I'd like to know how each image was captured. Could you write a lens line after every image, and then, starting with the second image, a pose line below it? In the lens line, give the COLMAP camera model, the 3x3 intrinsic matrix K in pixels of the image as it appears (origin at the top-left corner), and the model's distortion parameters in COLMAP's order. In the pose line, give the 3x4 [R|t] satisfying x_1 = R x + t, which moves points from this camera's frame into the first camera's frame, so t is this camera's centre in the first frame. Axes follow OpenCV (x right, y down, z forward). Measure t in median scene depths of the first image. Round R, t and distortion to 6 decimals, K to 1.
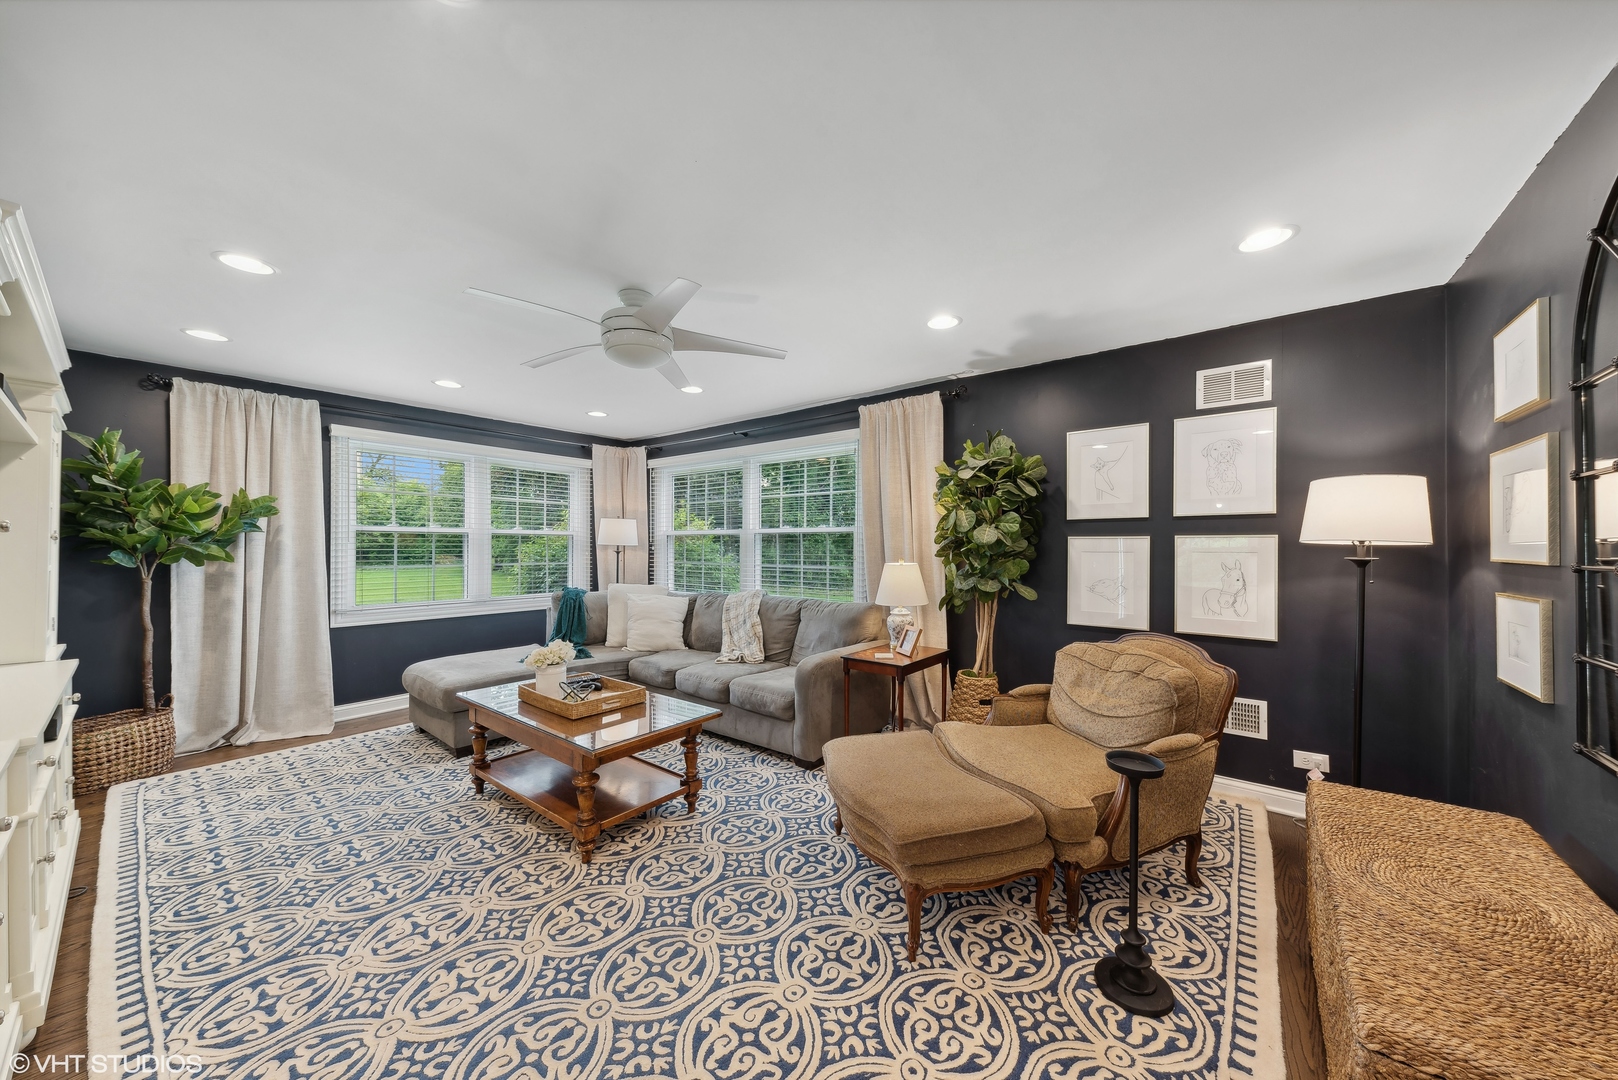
lens RADIAL K [[556.4, 0, 809.6], [0, 556.4, 548.9], [0, 0, 1]] dist [0.000870, -0.000040]
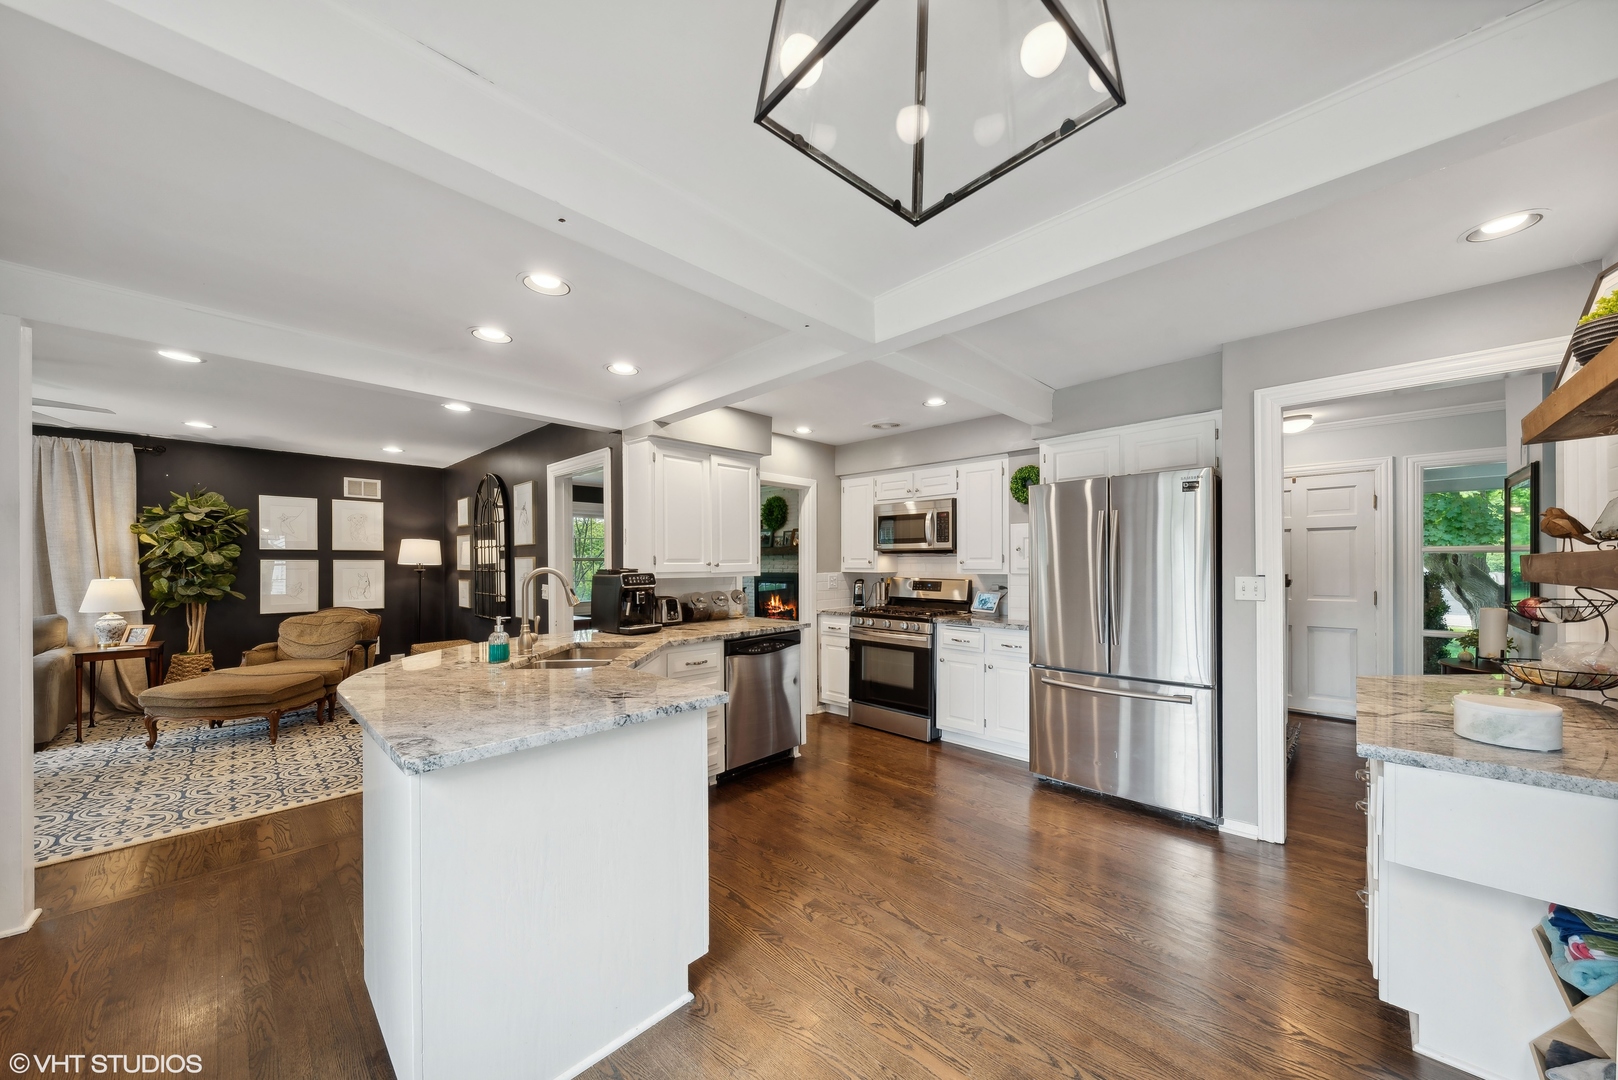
lens RADIAL K [[567.6, 0, 819.2], [0, 567.6, 562.8], [0, 0, 1]] dist [-0.000206, -0.000021]
pose [[0.101828, 0.002685, 0.994798, -1.022574], [0.008729, 0.999955, -0.003592, 0.006362], [-0.994764, 0.009049, 0.101800, -0.792439]]
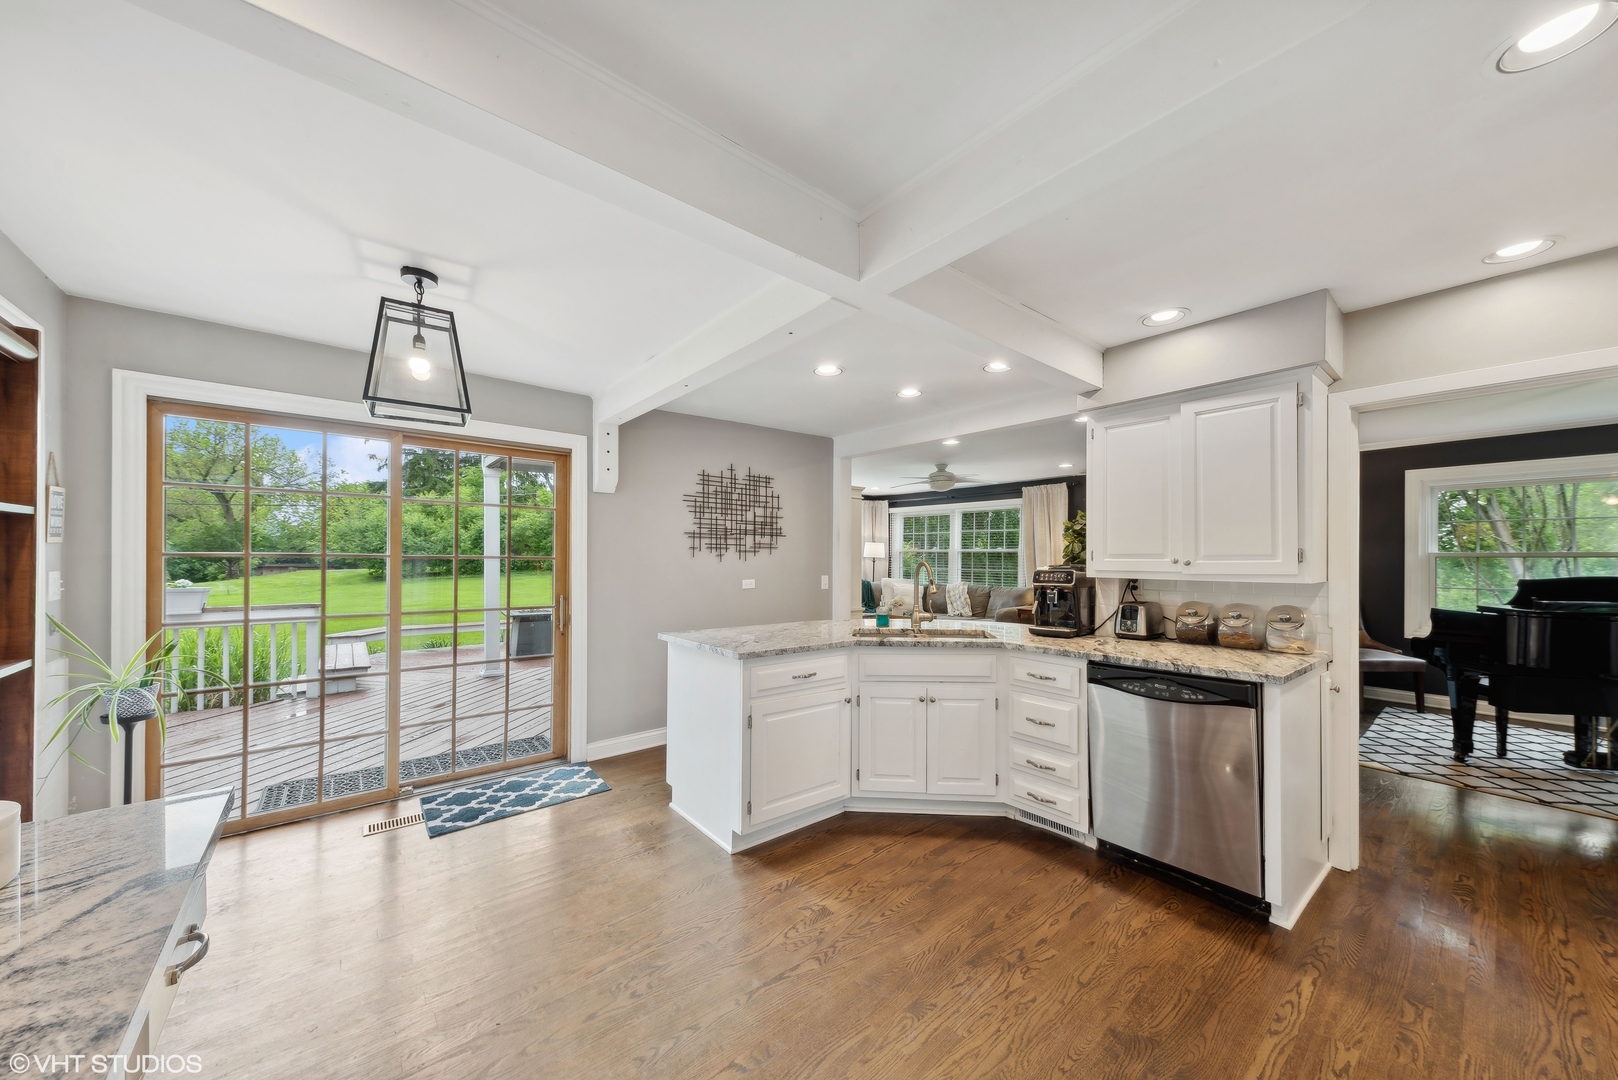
lens RADIAL K [[556.4, 0, 809.6], [0, 556.4, 548.9], [0, 0, 1]] dist [0.000870, -0.000040]
pose [[0.971548, 0.006934, -0.236742, -0.218504], [-0.012033, 0.999726, -0.020100, 0.007845], [0.236538, 0.022377, 0.971365, -1.345760]]
